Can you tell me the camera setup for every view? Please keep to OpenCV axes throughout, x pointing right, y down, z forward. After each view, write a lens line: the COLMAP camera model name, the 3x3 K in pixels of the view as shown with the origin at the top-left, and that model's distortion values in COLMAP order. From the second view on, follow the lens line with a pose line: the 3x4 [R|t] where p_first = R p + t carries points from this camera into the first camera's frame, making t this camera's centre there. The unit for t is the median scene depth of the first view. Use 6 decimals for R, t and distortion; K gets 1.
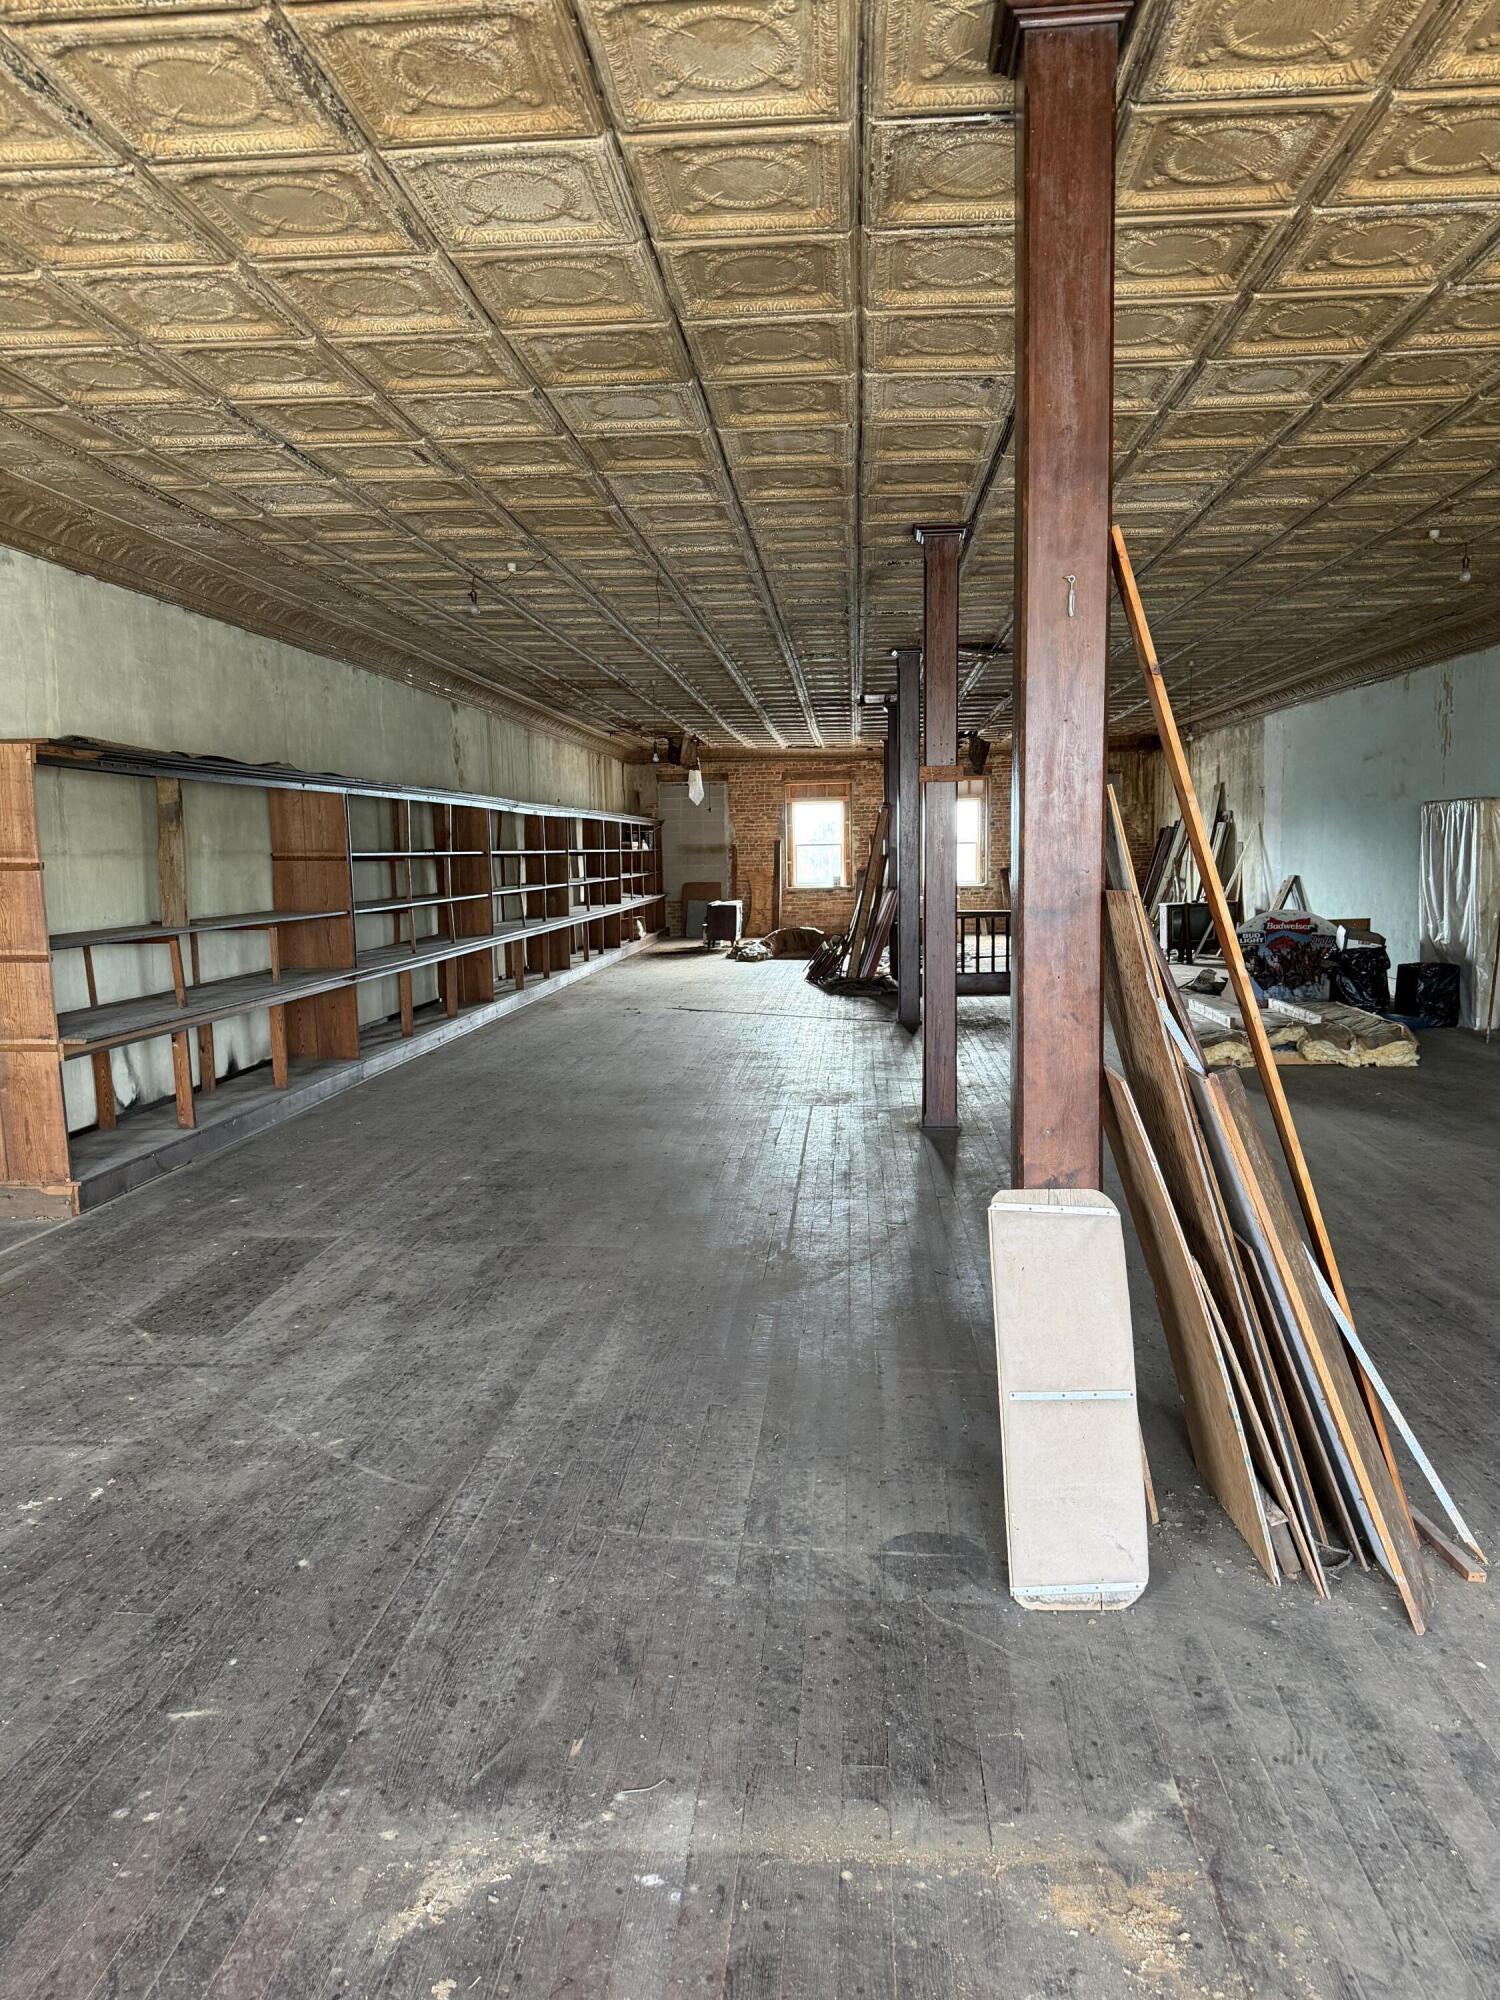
lens RADIAL K [[1371.7, 0, 754.6], [0, 1371.7, 1005.8], [0, 0, 1]] dist [-0.003847, -0.006108]
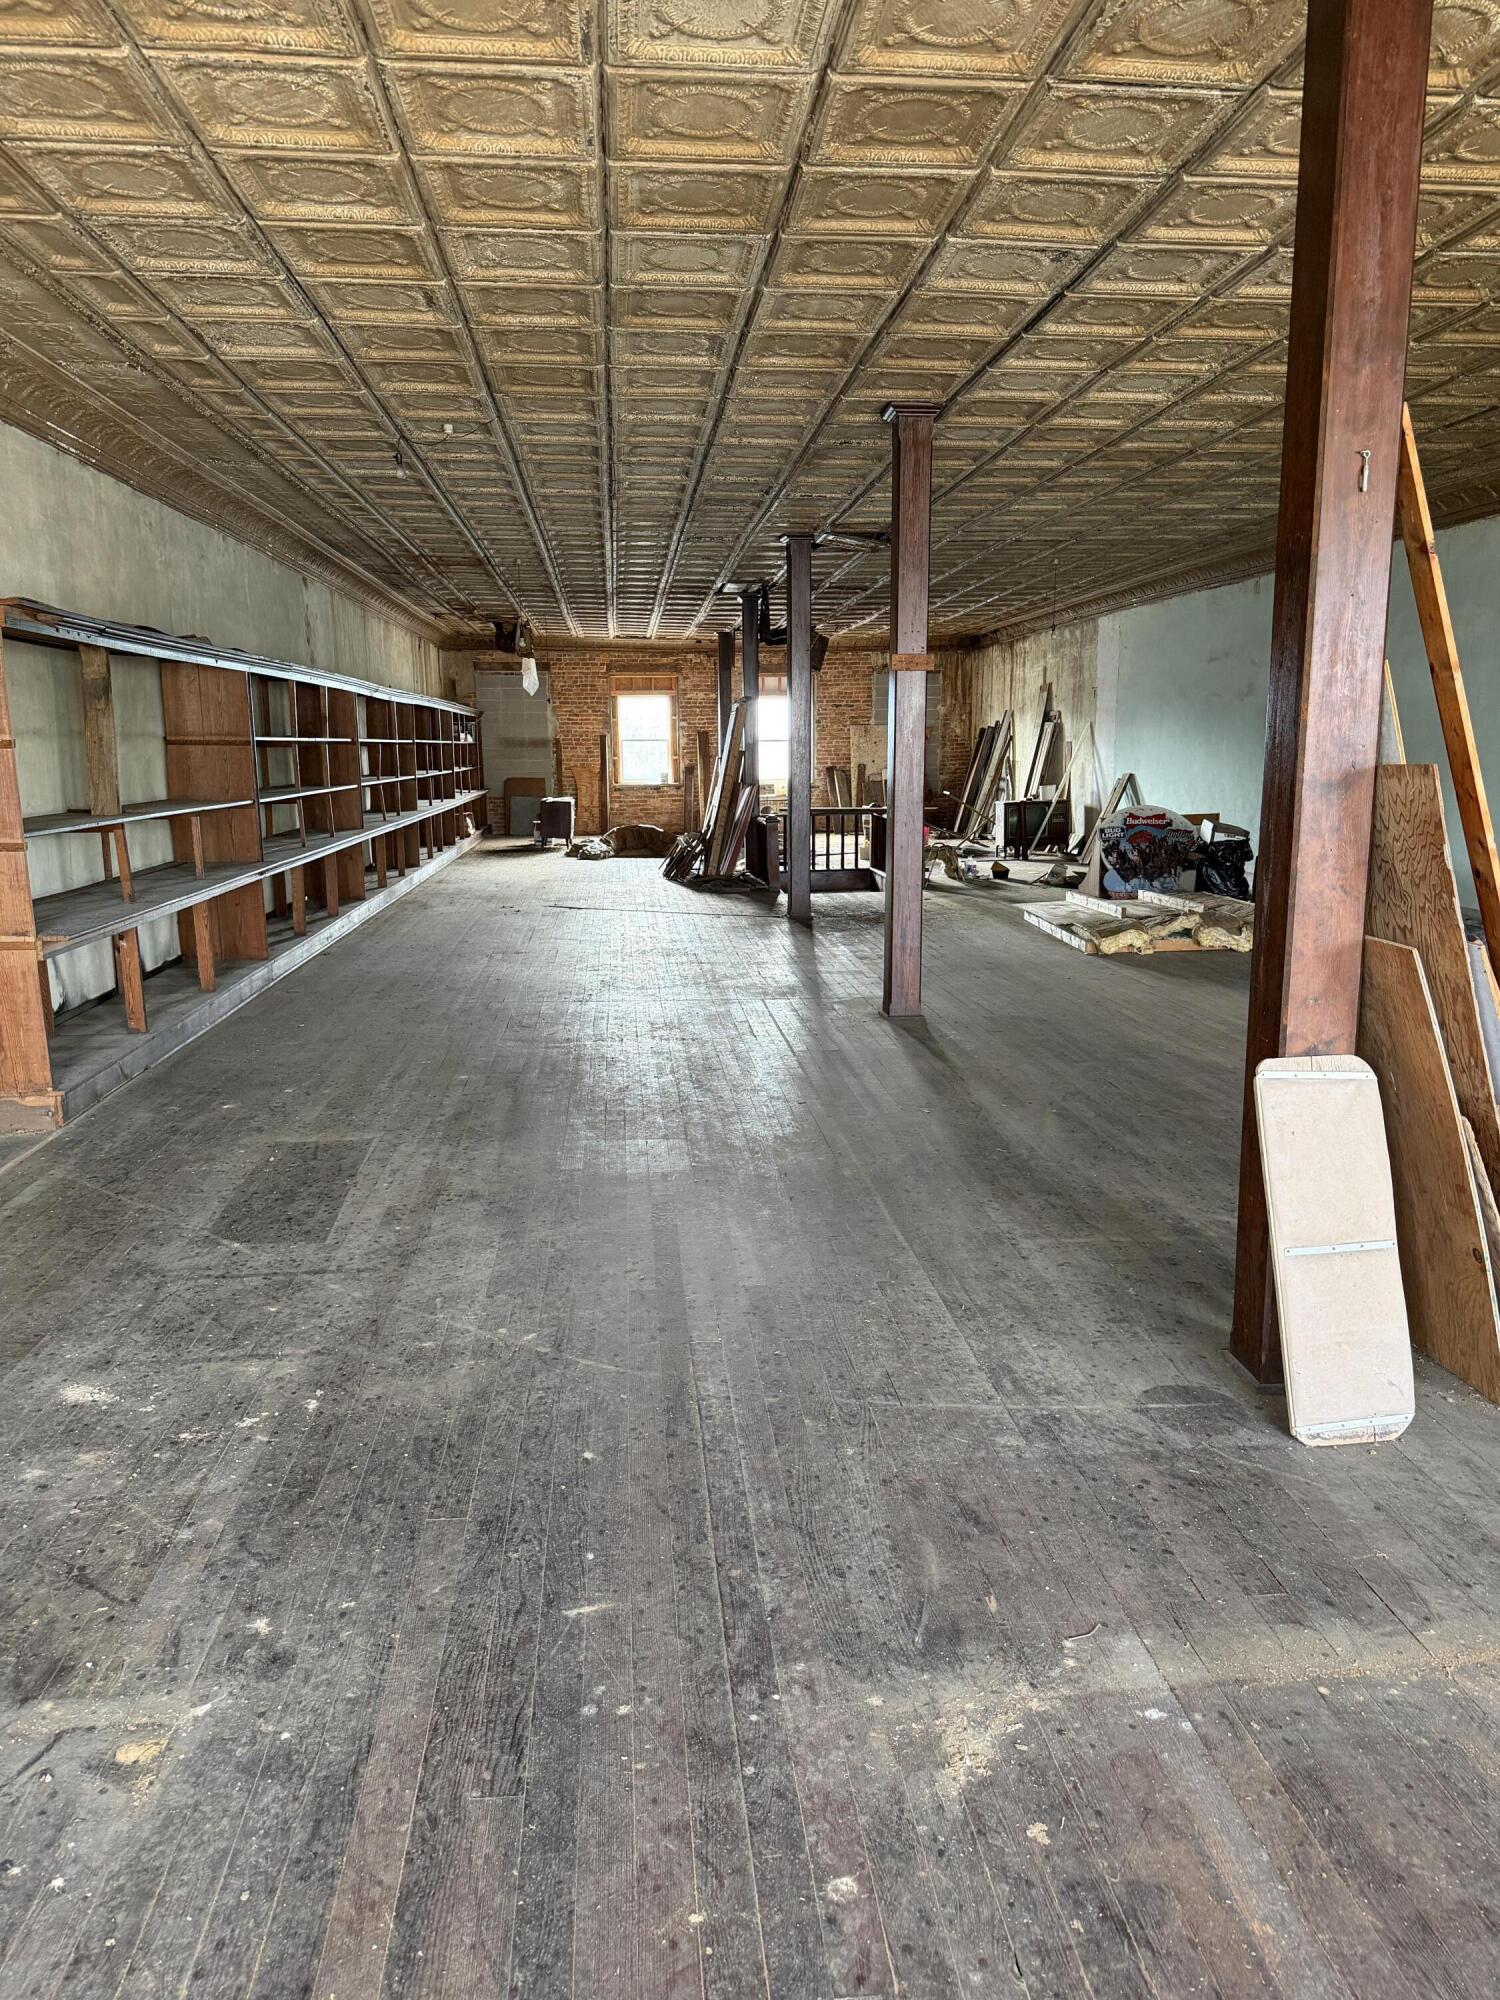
lens RADIAL K [[1373.0, 0, 750.0], [0, 1373.0, 1000.0], [0, 0, 1]] dist [0.012420, -0.023222]
pose [[0.986730, -0.019906, 0.161142, -0.225174], [0.009019, 0.997644, 0.068013, 0.011014], [-0.162116, -0.065657, 0.984585, 0.025256]]
